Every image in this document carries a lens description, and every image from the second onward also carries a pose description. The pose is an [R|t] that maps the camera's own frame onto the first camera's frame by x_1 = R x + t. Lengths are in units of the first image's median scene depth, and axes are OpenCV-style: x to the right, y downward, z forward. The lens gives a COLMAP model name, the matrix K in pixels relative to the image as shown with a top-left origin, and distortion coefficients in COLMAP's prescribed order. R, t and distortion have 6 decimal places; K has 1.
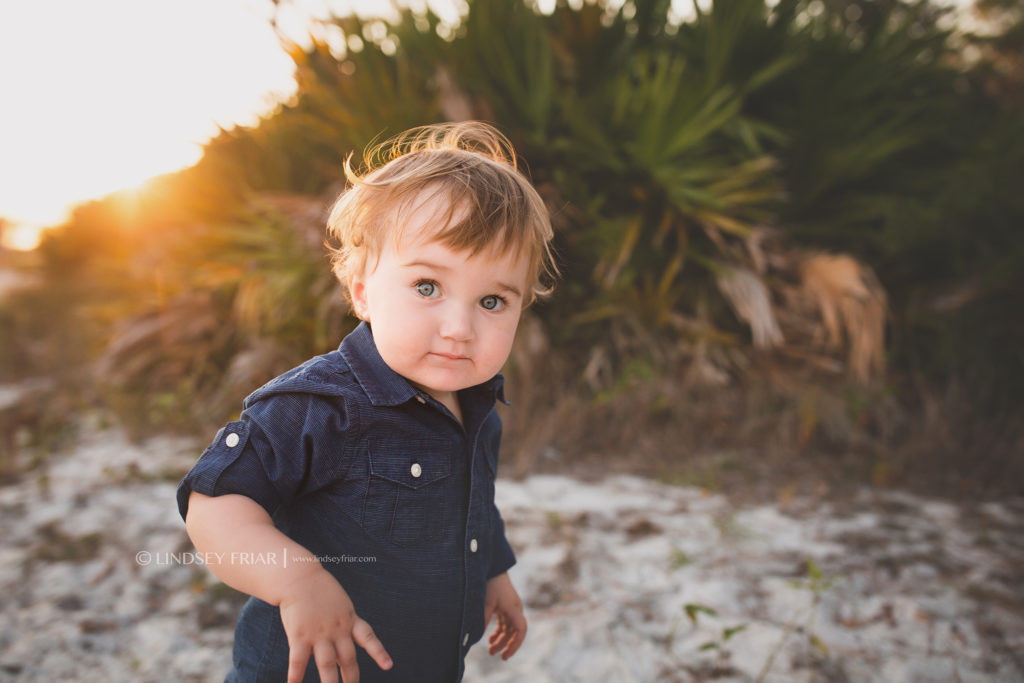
lens RADIAL K [[1066.6, 0, 510.3], [0, 1066.6, 331.5], [0, 0, 1]] dist [-0.028894, 0.000000]
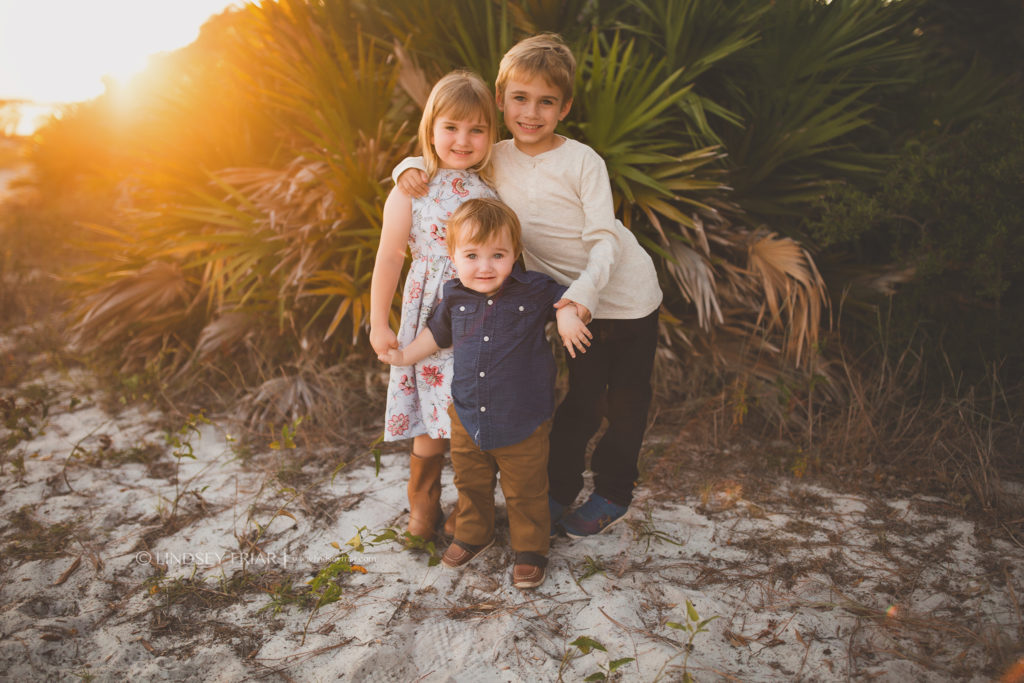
lens RADIAL K [[1066.6, 0, 515.4], [0, 1066.6, 339.8], [0, 0, 1]] dist [-0.028894, 0.000000]
pose [[0.999967, 0.002290, -0.007833, 0.081509], [-0.001257, 0.991594, 0.129380, -0.146163], [0.008063, -0.129366, 0.991564, -0.045593]]
